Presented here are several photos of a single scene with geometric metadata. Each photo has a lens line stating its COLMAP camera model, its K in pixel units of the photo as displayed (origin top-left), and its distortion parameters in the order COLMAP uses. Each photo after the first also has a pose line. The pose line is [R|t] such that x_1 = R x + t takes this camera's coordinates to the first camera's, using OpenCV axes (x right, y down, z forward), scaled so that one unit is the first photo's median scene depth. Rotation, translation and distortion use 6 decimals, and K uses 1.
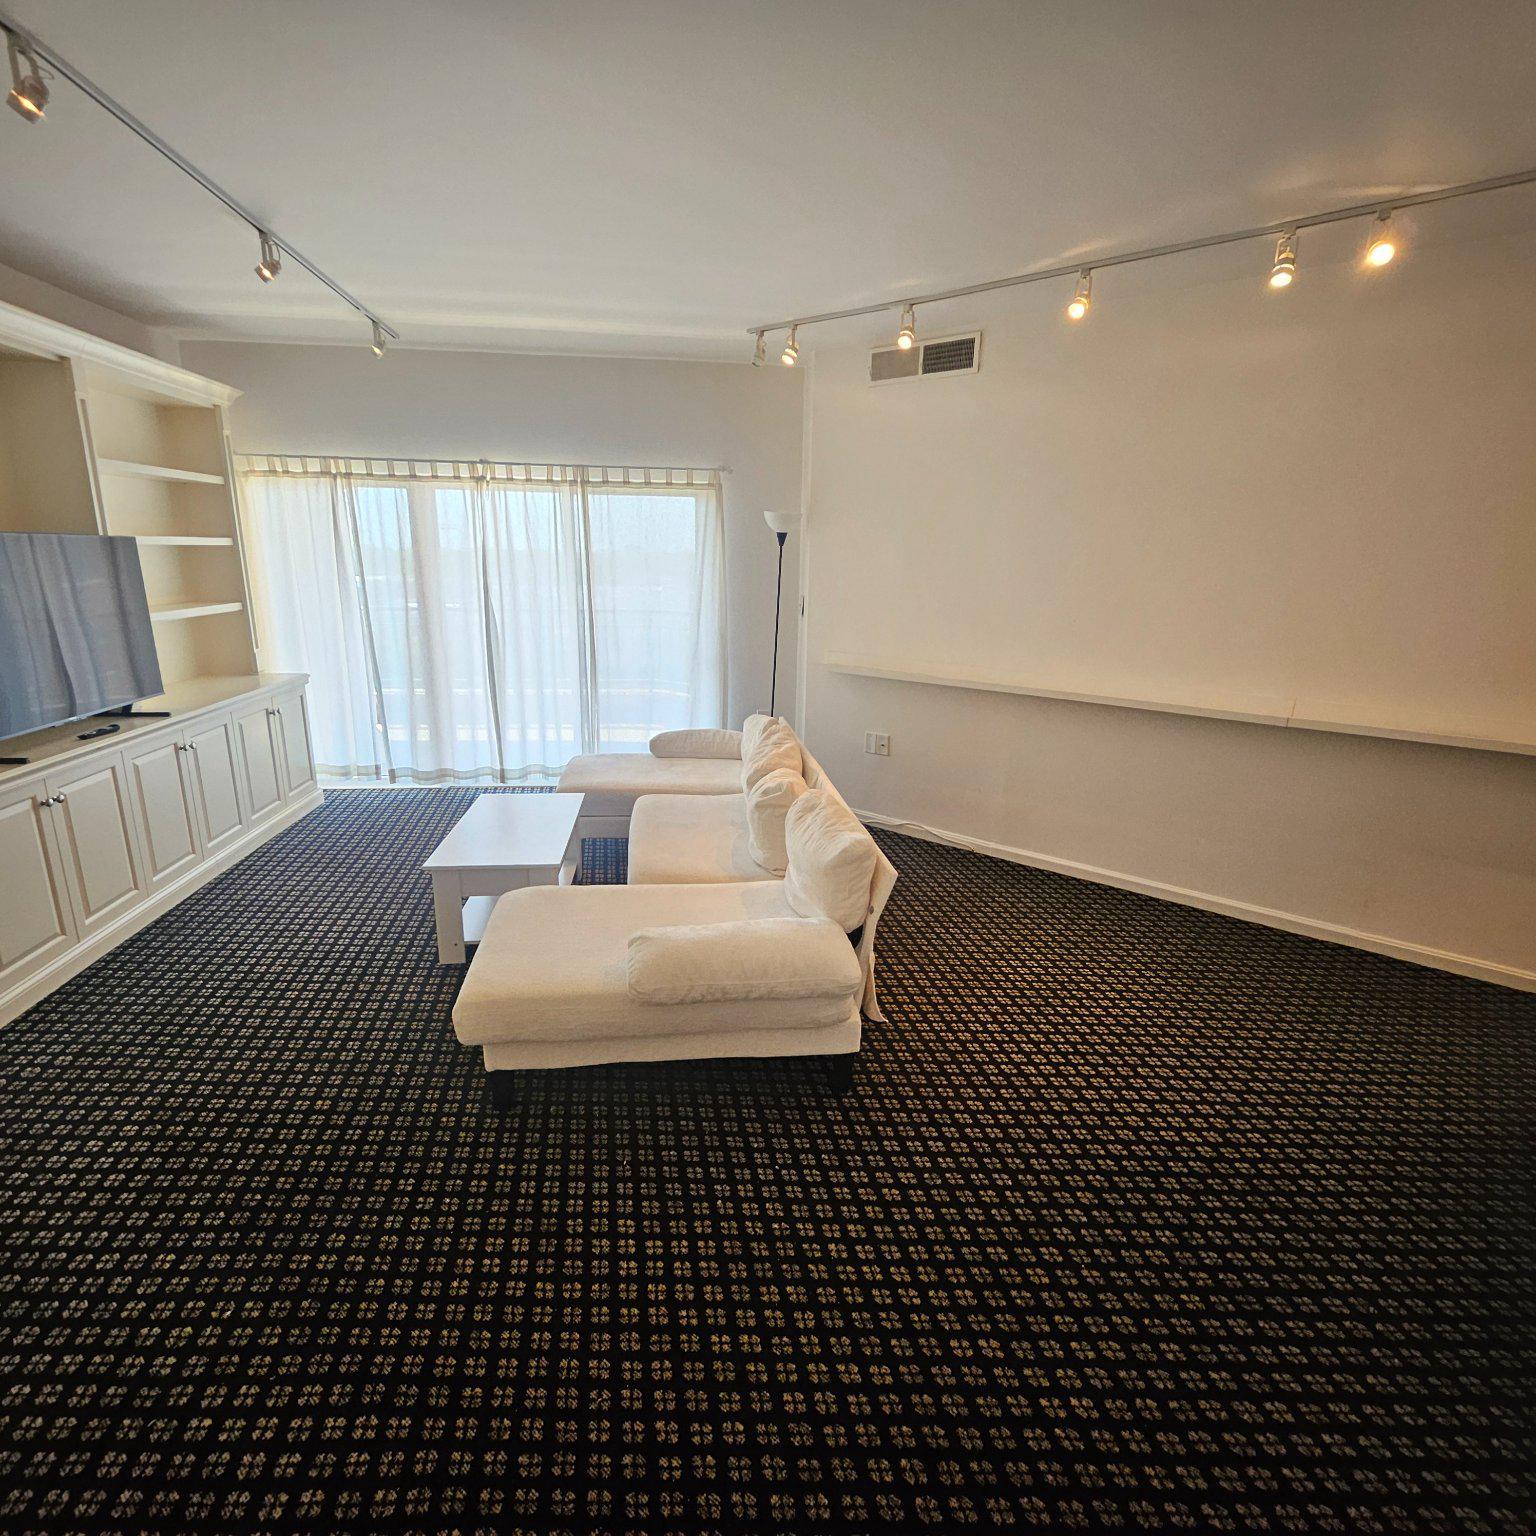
lens RADIAL K [[821.4, 0, 762.0], [0, 821.4, 775.5], [0, 0, 1]] dist [-0.002698, -0.001808]
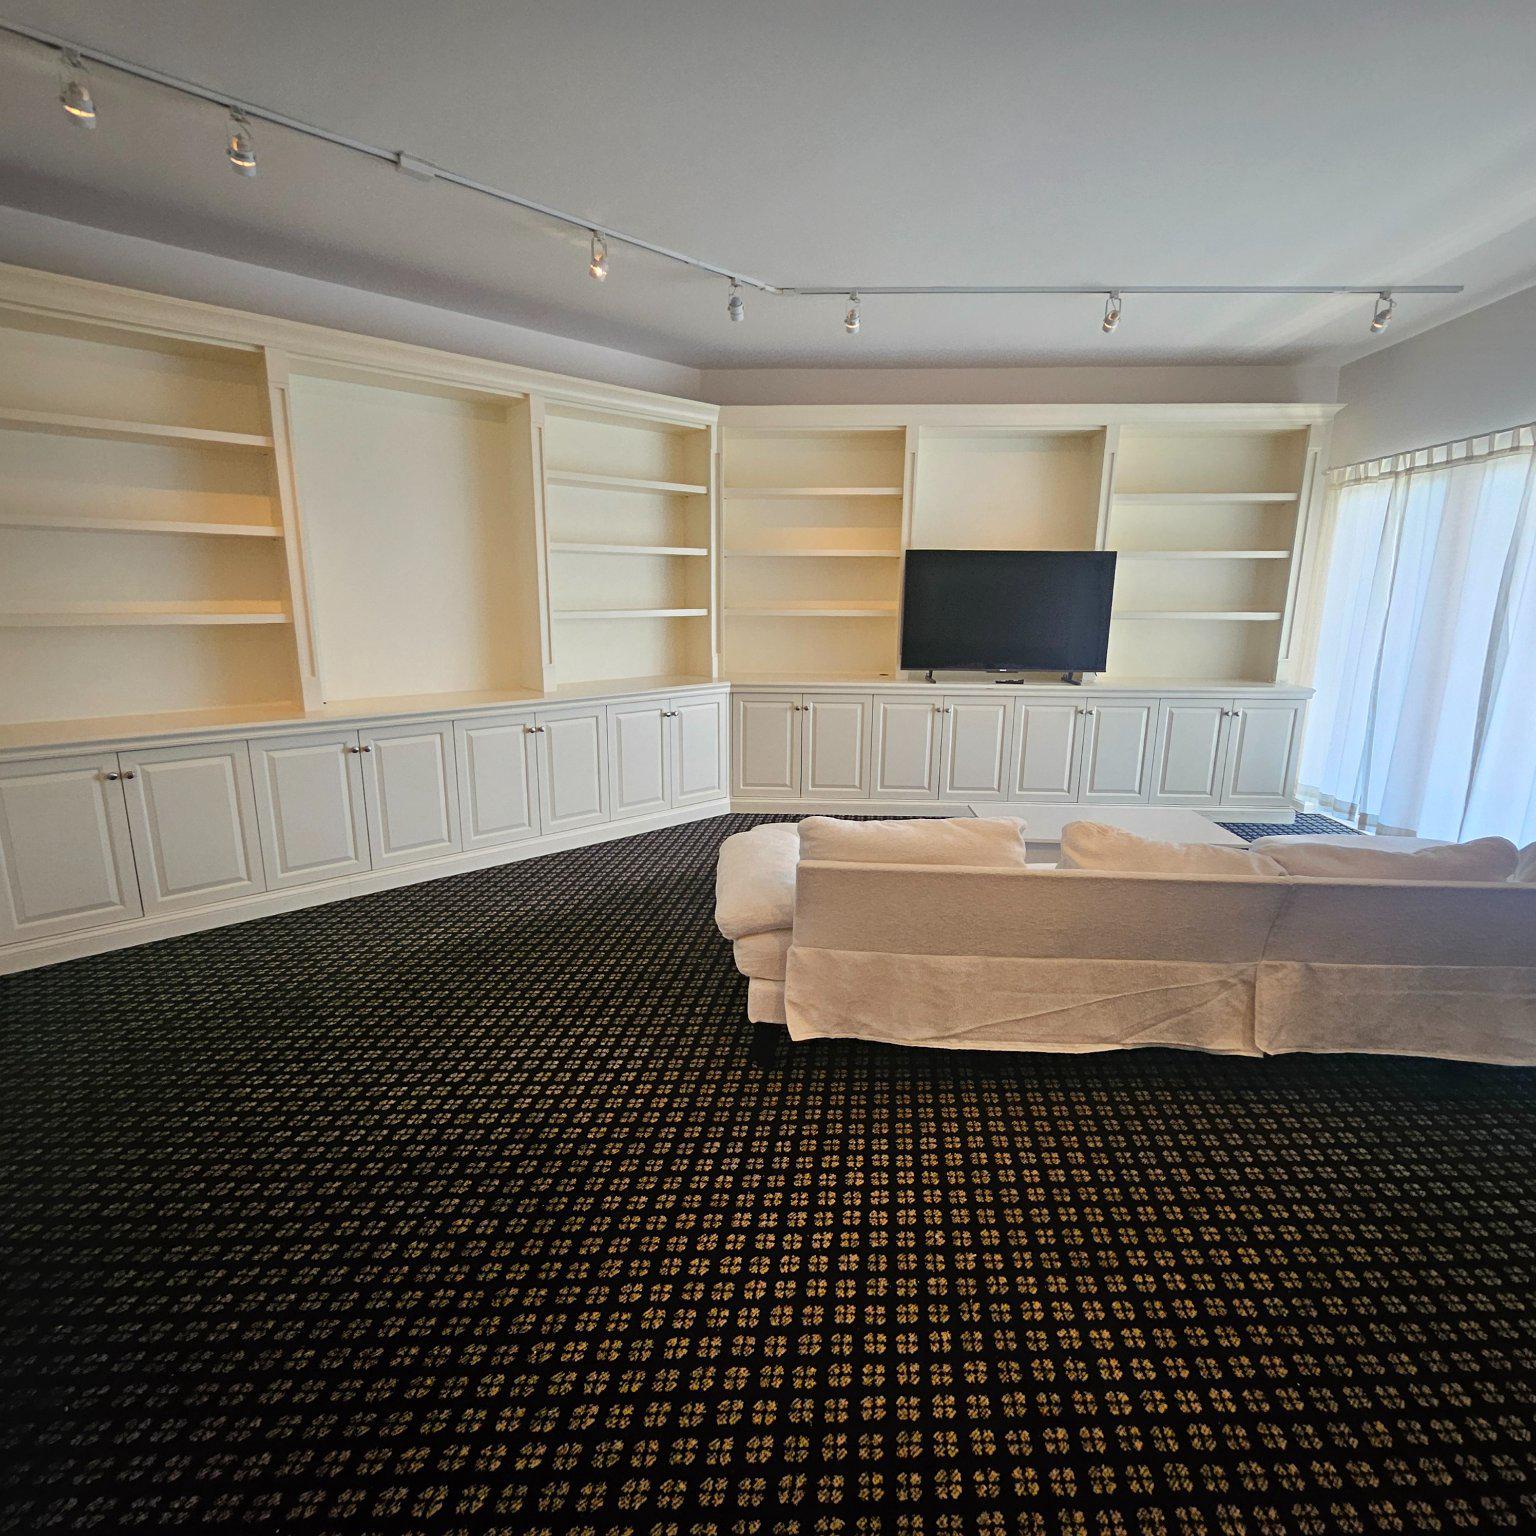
lens RADIAL K [[807.4, 0, 764.1], [0, 807.4, 770.5], [0, 0, 1]] dist [-0.002316, 0.000046]
pose [[-0.158808, 0.192602, -0.968341, 0.785794], [-0.262927, 0.937120, 0.229512, -0.129568], [0.951656, 0.291051, -0.098182, 0.822267]]
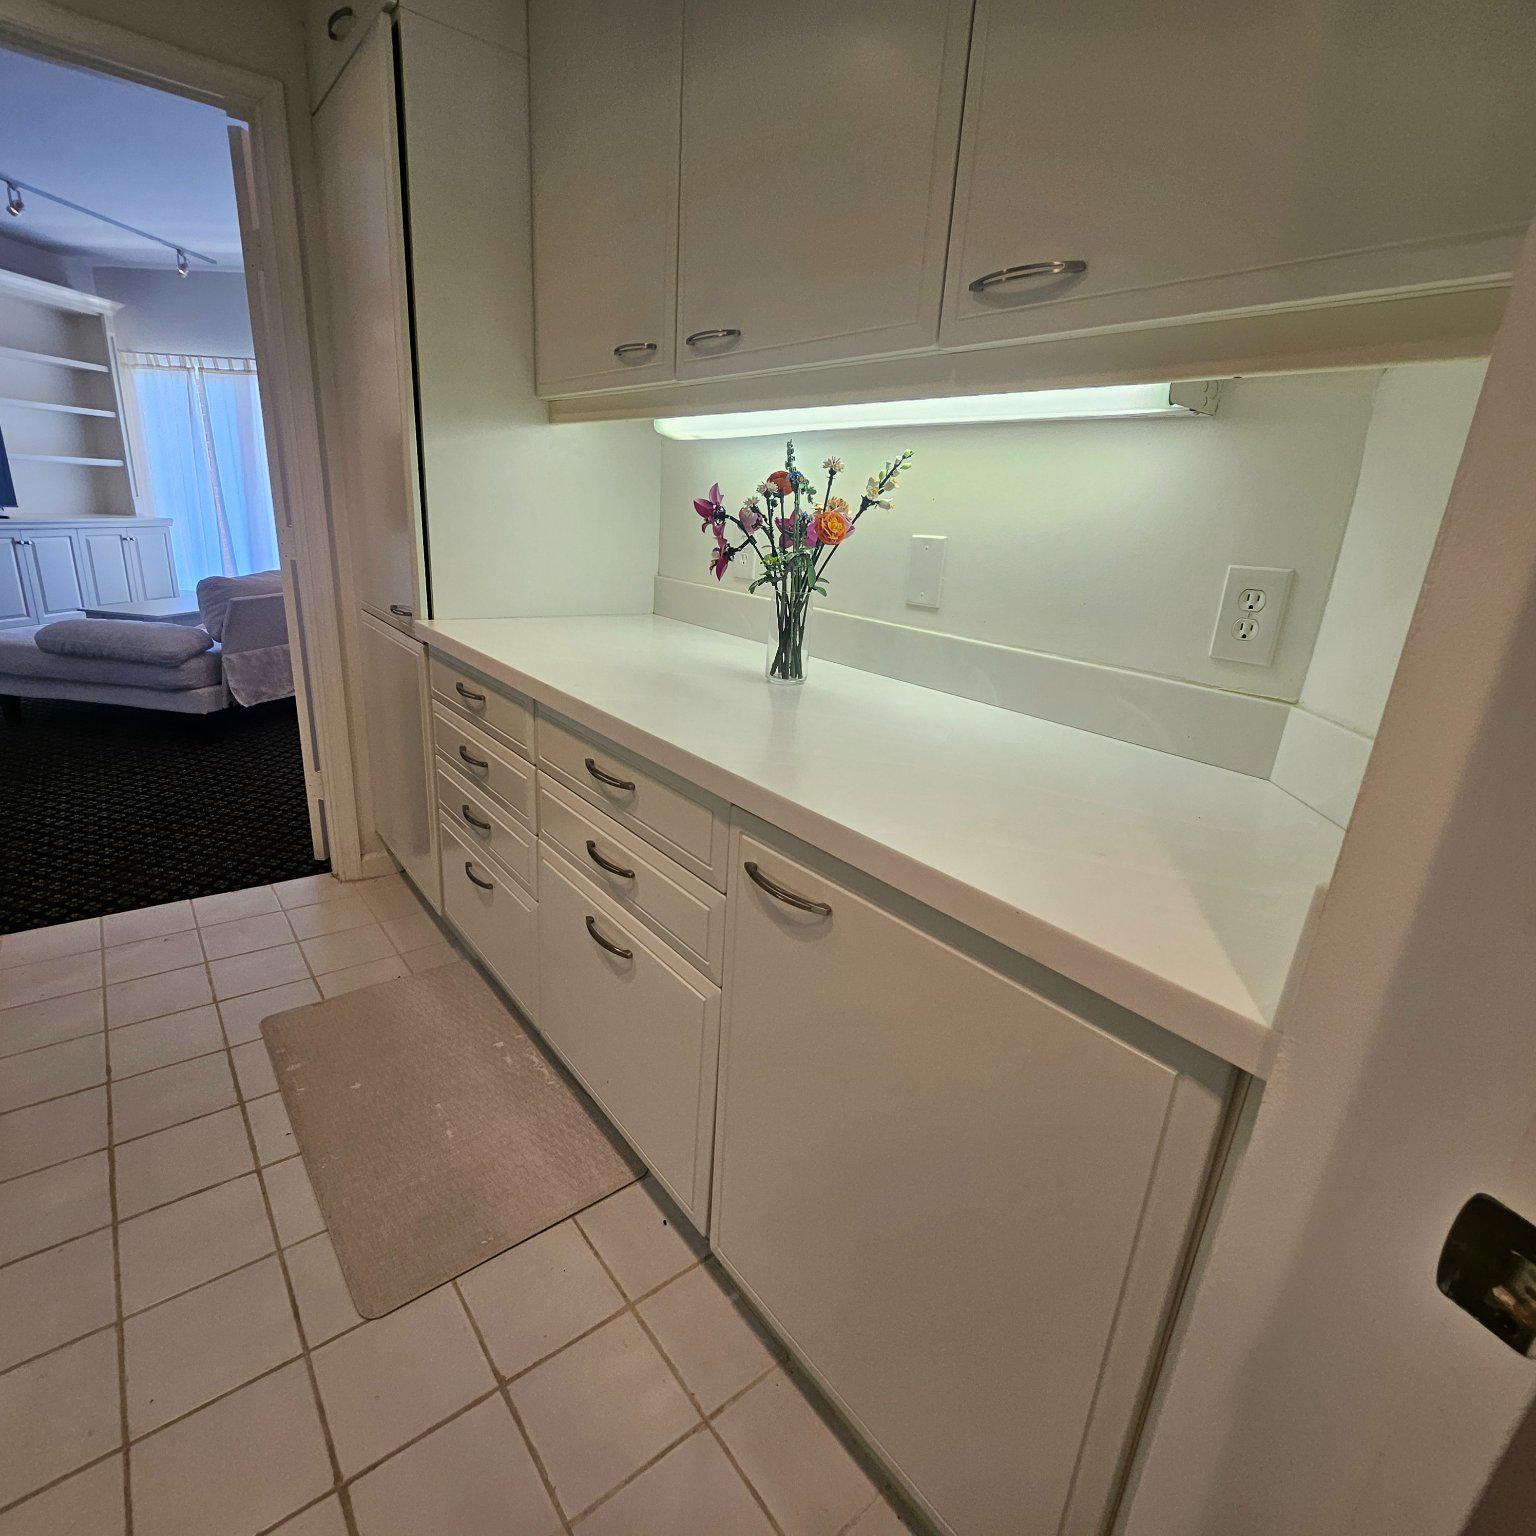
lens RADIAL K [[807.4, 0, 764.1], [0, 807.4, 770.5], [0, 0, 1]] dist [-0.002316, 0.000046]
pose [[0.975202, 0.106373, -0.194076, 1.168640], [-0.097792, 0.993779, 0.053299, 0.209243], [0.198538, -0.032999, 0.979537, -0.227602]]
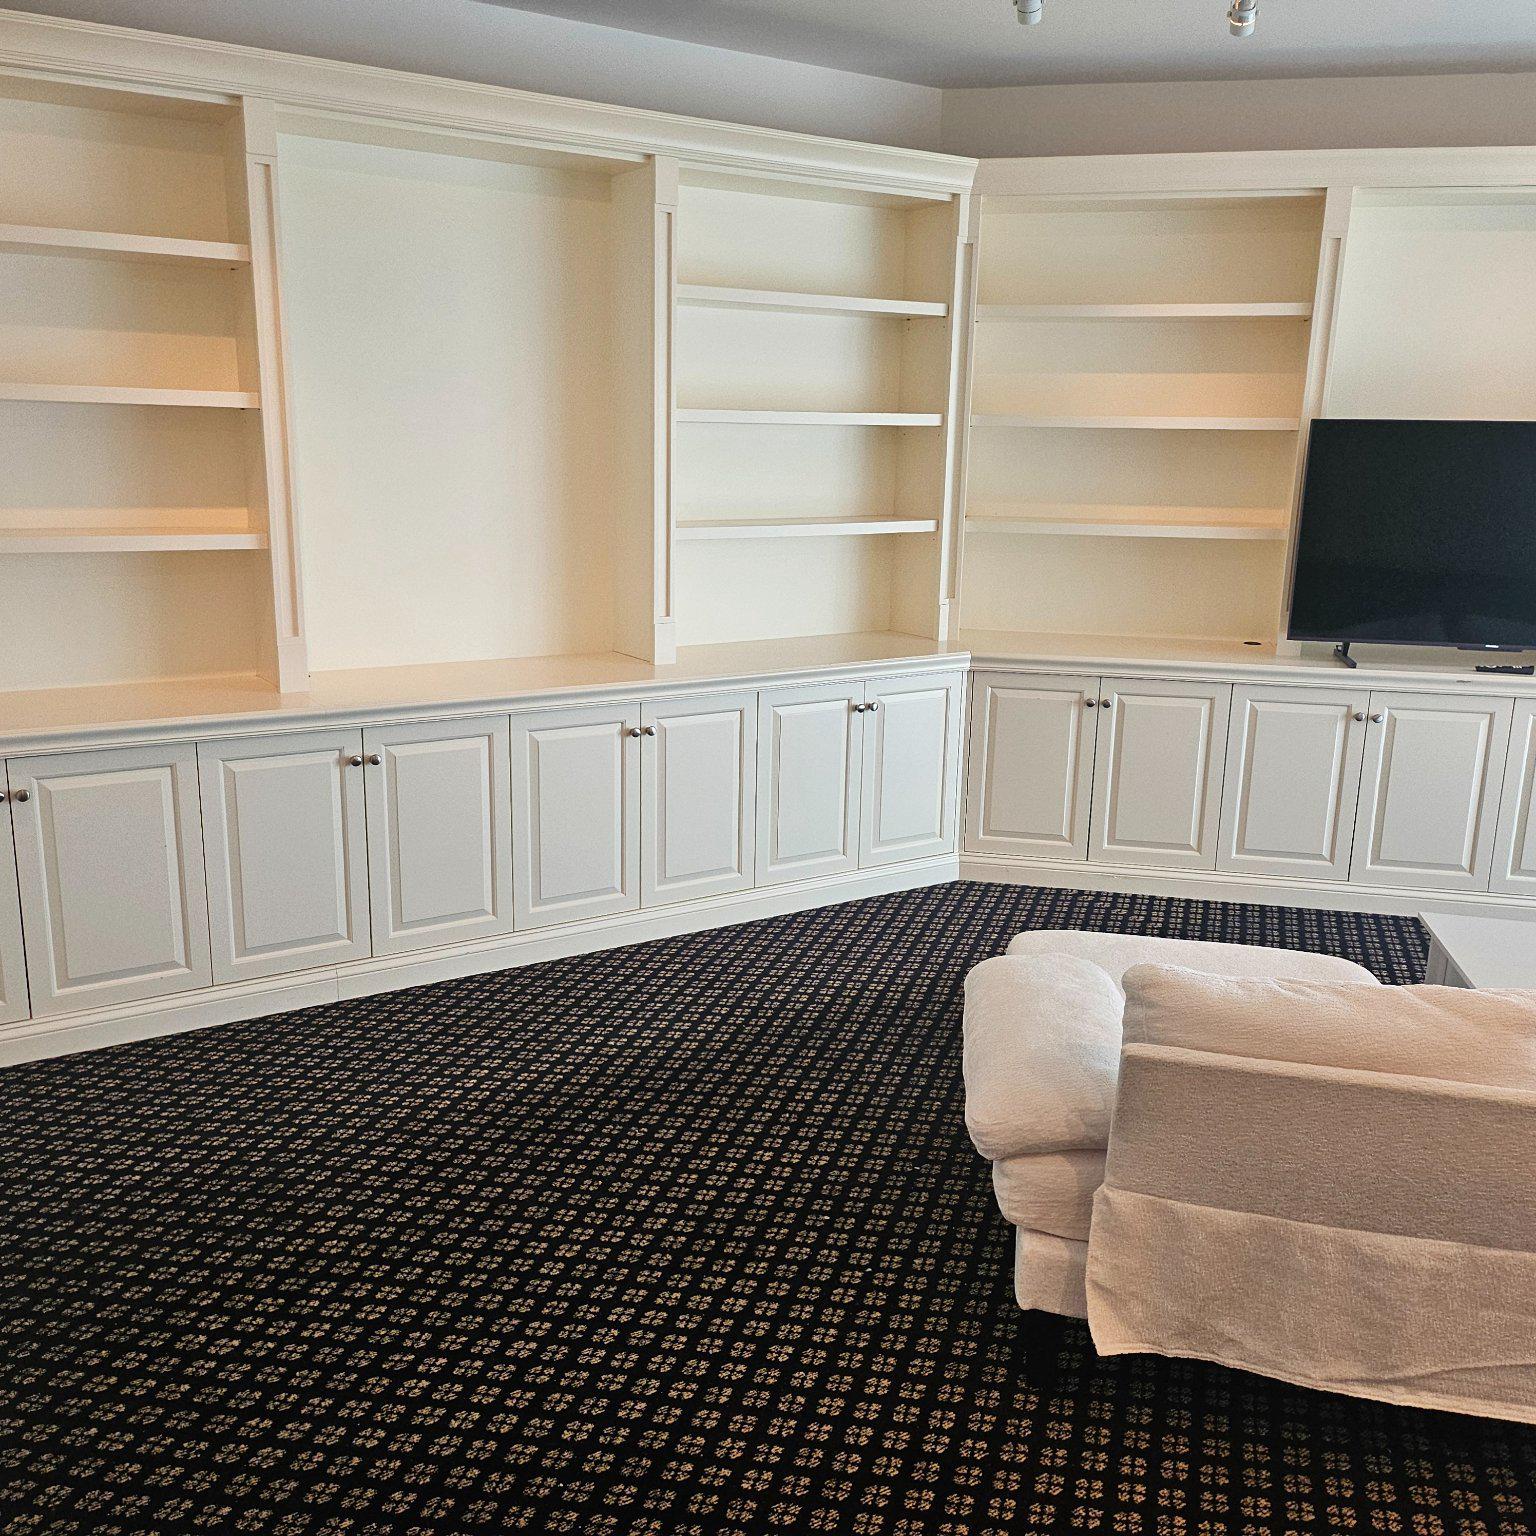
lens RADIAL K [[1431.5, 0, 764.1], [0, 1431.5, 767.1], [0, 0, 1]] dist [0.053881, -0.043114]
pose [[-0.313959, 0.193368, -0.929537, 0.808294], [-0.267255, 0.921454, 0.281954, -0.181805], [0.911046, 0.336946, -0.237620, 0.765051]]
